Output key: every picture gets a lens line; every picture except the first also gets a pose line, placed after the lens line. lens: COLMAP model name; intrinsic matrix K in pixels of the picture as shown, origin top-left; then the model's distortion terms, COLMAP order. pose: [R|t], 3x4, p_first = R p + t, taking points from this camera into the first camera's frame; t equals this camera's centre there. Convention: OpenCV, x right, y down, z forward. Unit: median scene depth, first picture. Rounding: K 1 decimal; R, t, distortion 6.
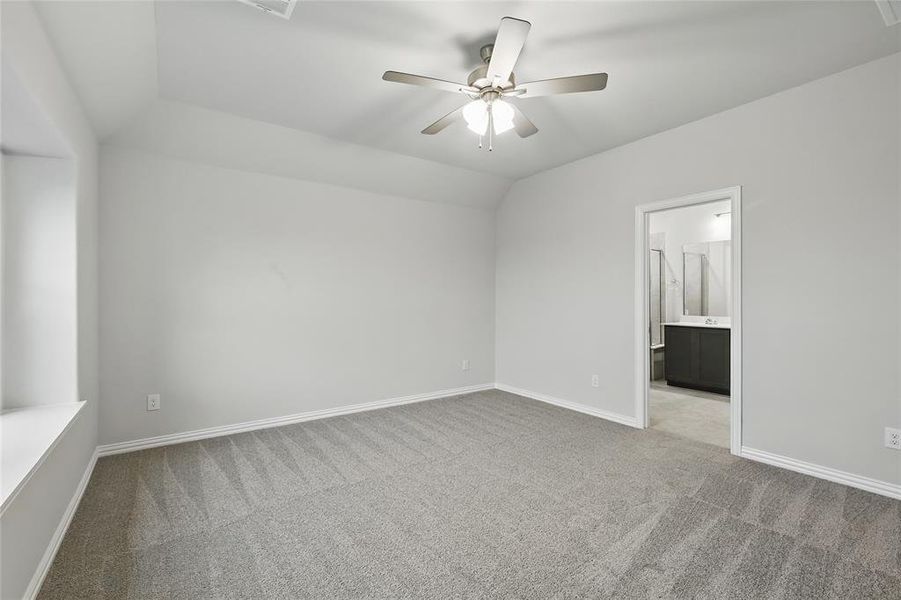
lens RADIAL K [[397.7, 0, 452.6], [0, 397.7, 298.8], [0, 0, 1]] dist [0.004932, -0.001848]
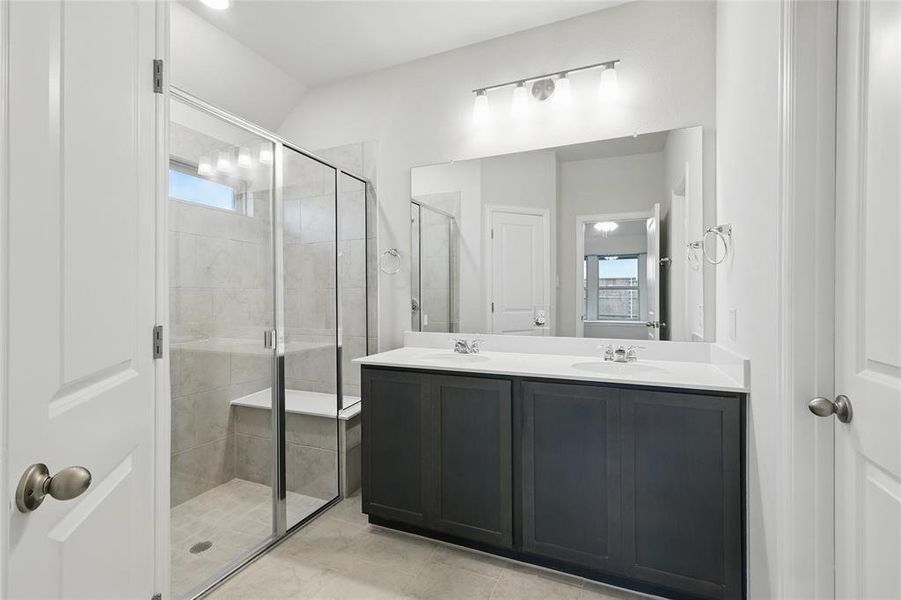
lens RADIAL K [[397.7, 0, 455.7], [0, 397.7, 298.3], [0, 0, 1]] dist [0.004932, -0.001848]
pose [[0.843476, 0.002357, 0.537162, 0.375260], [0.001042, 0.999981, -0.006024, 0.008058], [-0.537167, 0.005641, 0.843457, 0.591181]]
